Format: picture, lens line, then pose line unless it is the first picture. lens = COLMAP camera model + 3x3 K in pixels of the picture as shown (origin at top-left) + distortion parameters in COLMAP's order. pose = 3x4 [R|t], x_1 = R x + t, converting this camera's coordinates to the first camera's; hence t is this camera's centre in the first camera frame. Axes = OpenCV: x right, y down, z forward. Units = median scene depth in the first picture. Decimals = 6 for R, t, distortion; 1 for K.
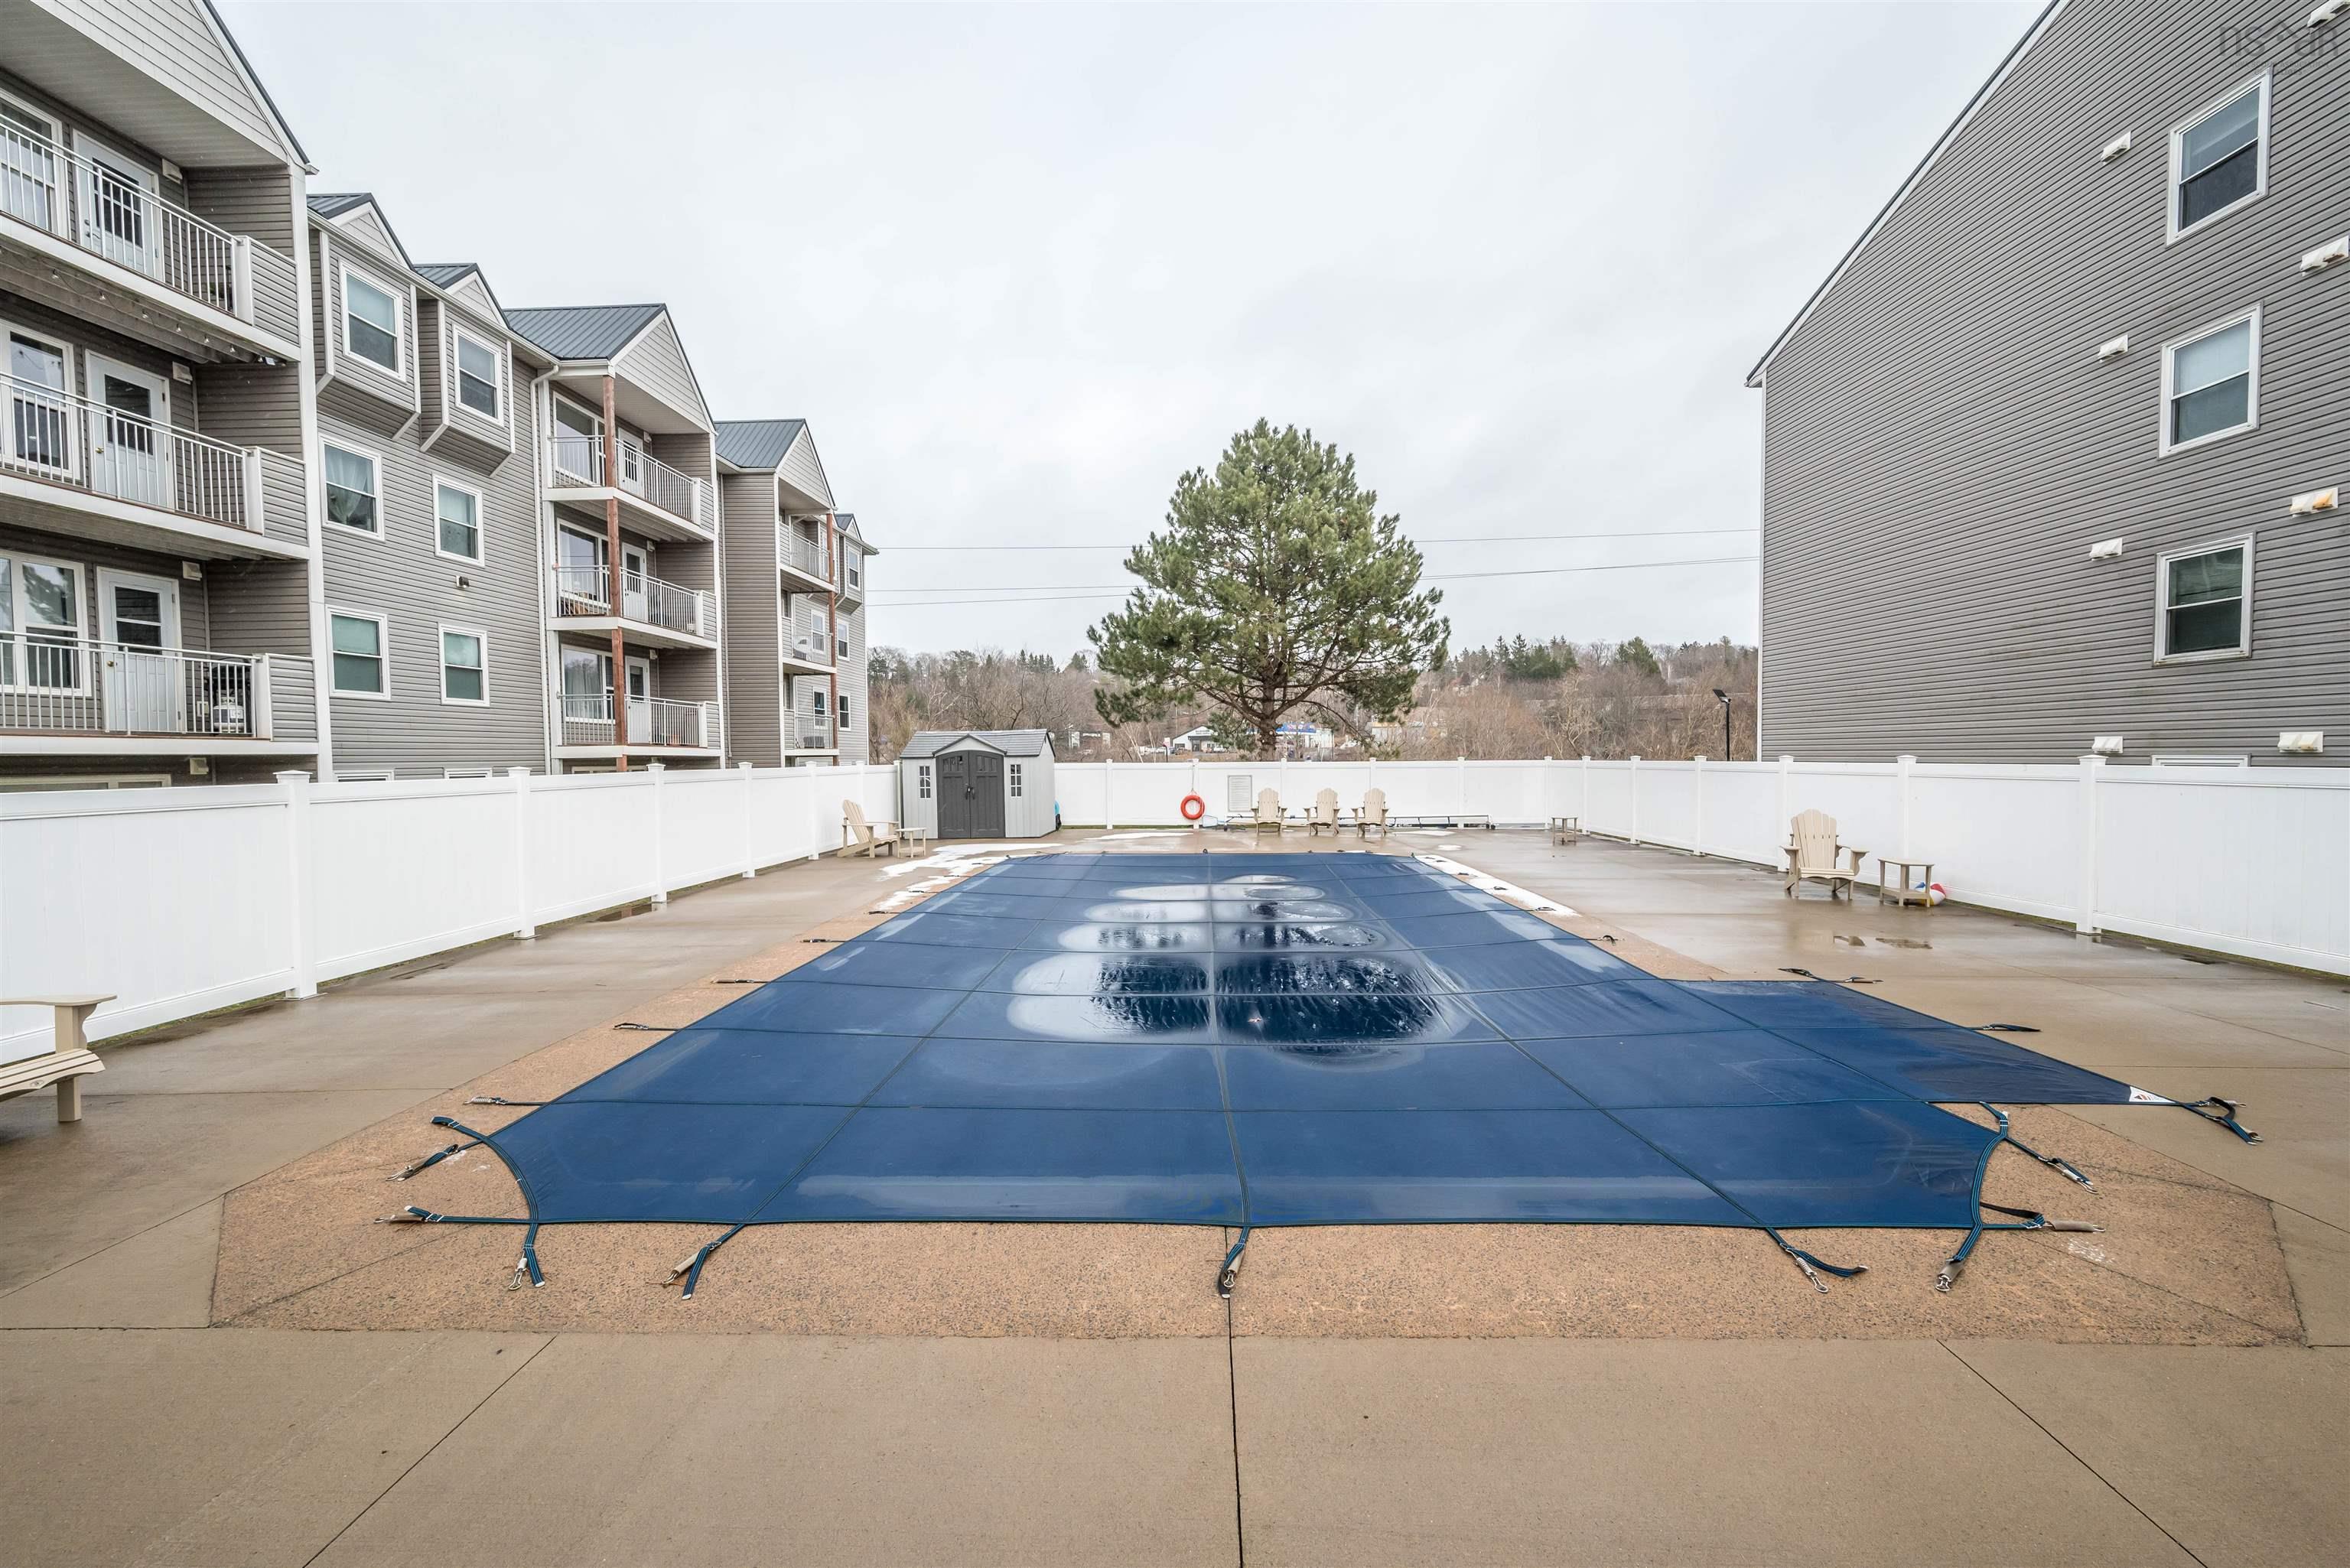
lens RADIAL K [[923.0, 0, 1180.8], [0, 923.0, 788.8], [0, 0, 1]] dist [0.000024, -0.000171]
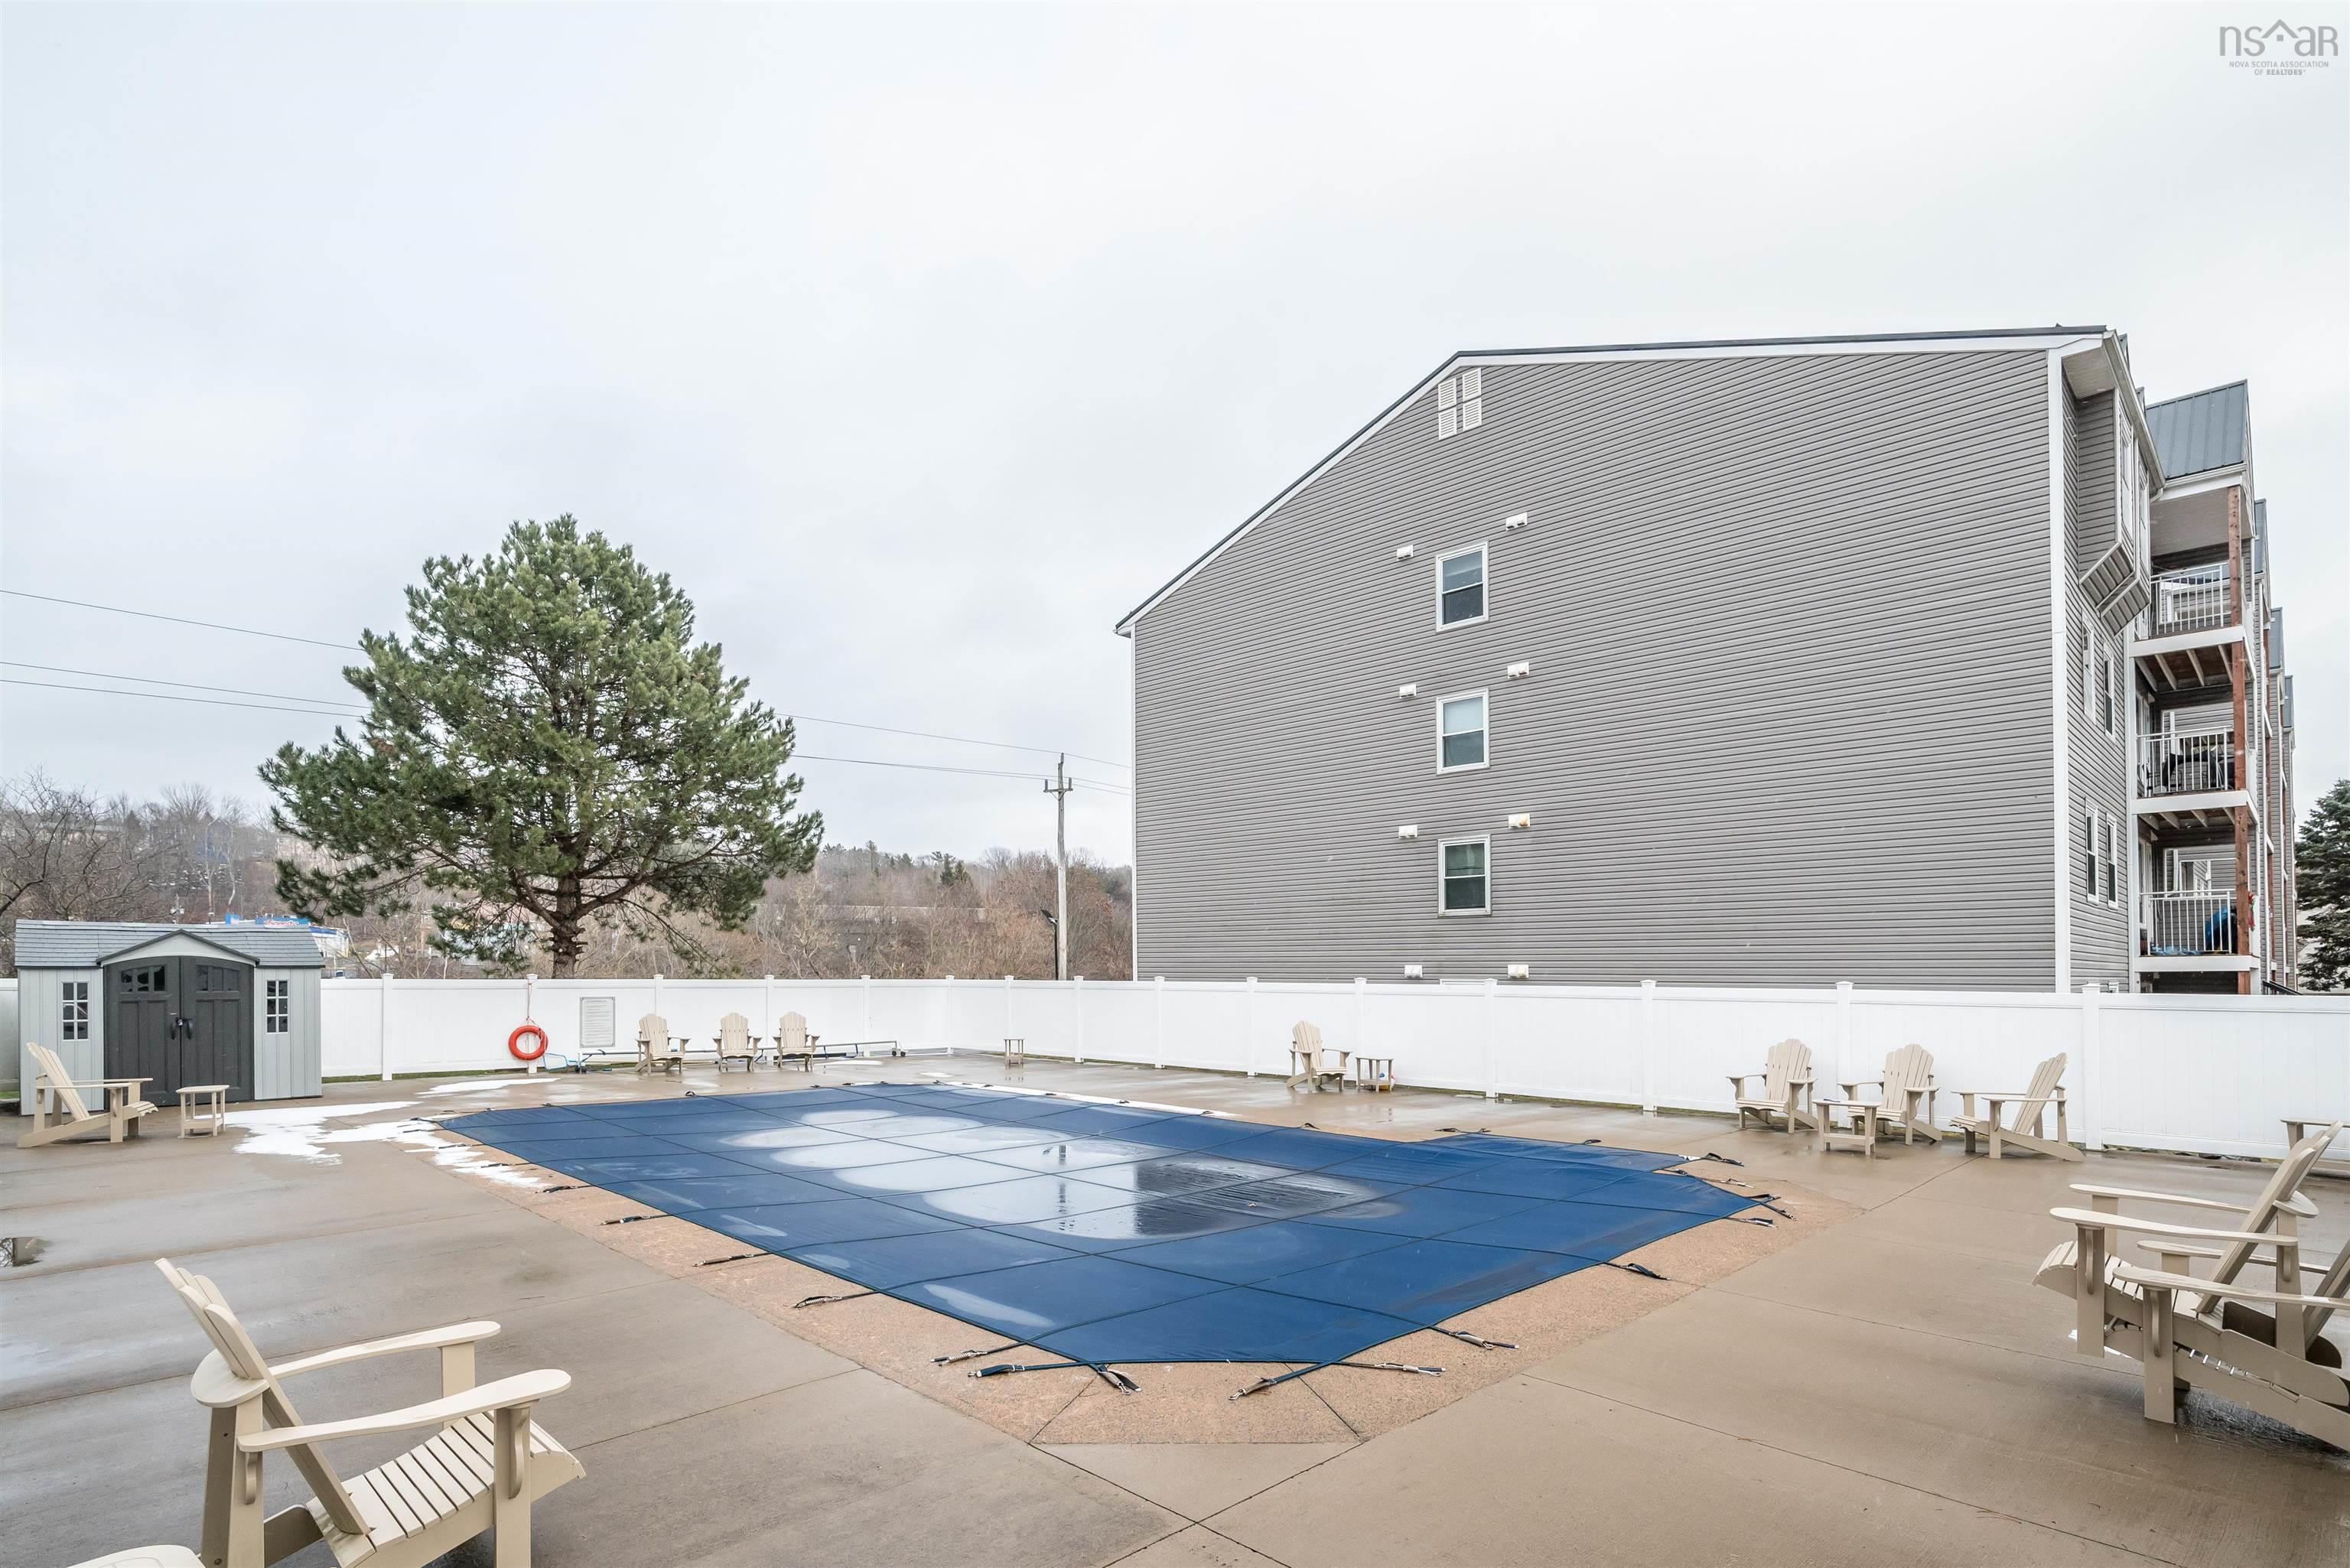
lens RADIAL K [[1189.6, 0, 1176.5], [0, 1189.6, 945.4], [0, 0, 1]] dist [-0.002600, -0.000401]
pose [[0.690697, 0.026841, 0.722646, -0.351018], [0.016138, 0.998490, -0.052512, 0.001695], [-0.722964, 0.047932, 0.689221, 0.010840]]
